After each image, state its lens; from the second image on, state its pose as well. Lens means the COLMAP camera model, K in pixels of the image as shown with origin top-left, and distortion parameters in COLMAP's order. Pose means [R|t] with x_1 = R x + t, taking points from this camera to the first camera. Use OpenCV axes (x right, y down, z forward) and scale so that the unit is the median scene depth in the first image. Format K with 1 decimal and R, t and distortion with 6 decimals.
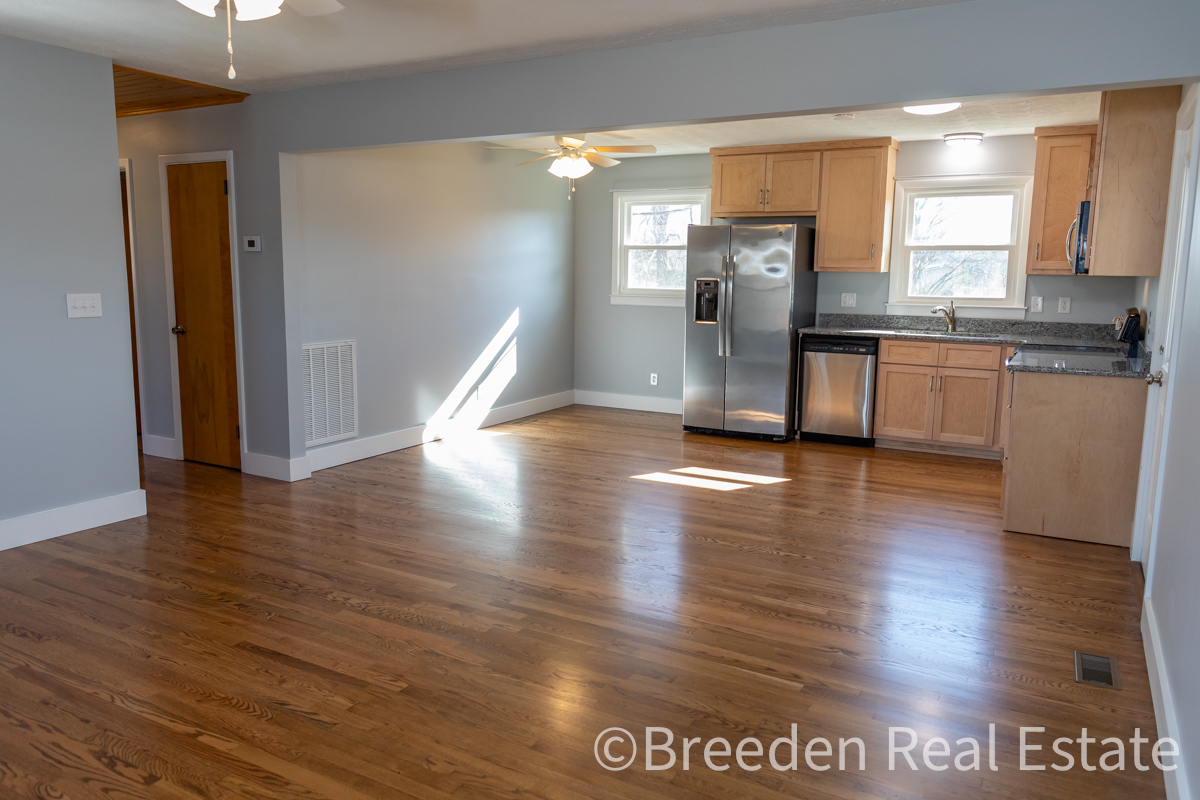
lens RADIAL K [[853.1, 0, 600.0], [0, 853.1, 400.0], [0, 0, 1]] dist [0.005454, -0.000556]
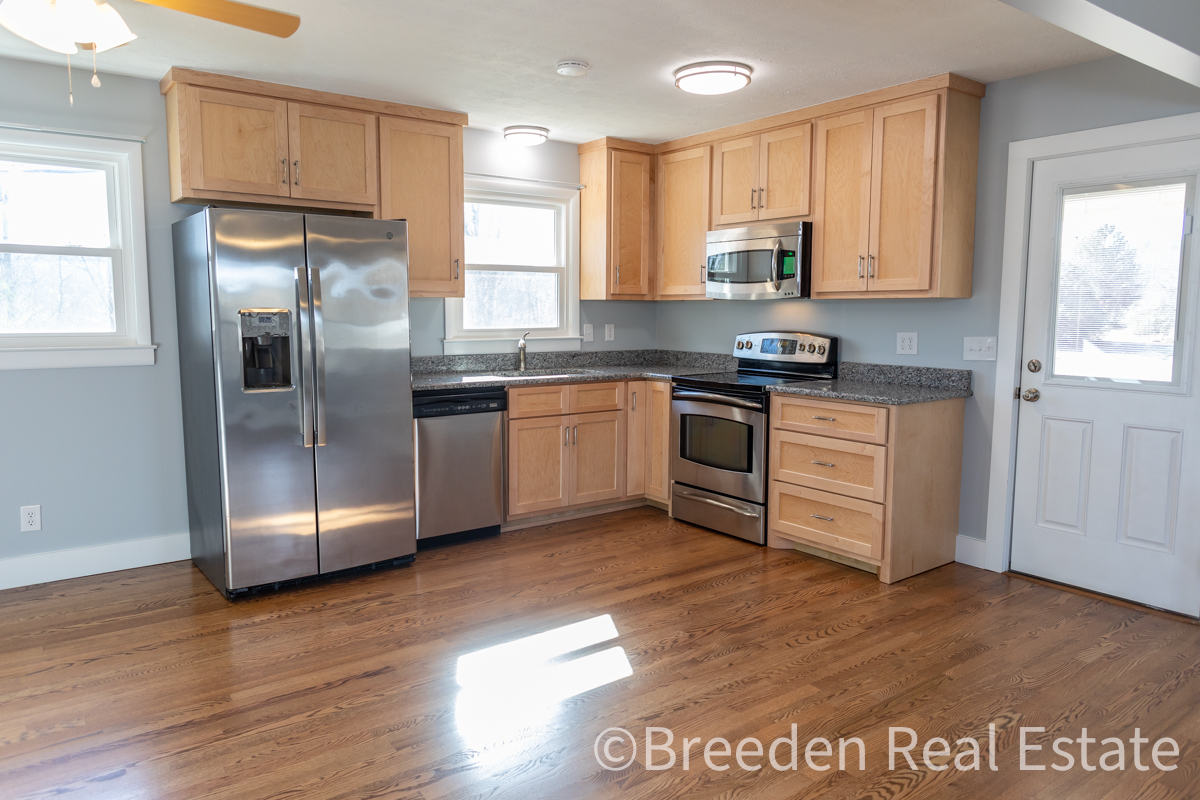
lens RADIAL K [[815.6, 0, 600.0], [0, 815.6, 400.0], [0, 0, 1]] dist [0.003507, -0.001404]
pose [[0.397901, -0.114542, 0.910250, -0.279568], [0.140626, 0.988065, 0.062861, -0.092733], [-0.906586, 0.102993, 0.409260, 0.630808]]
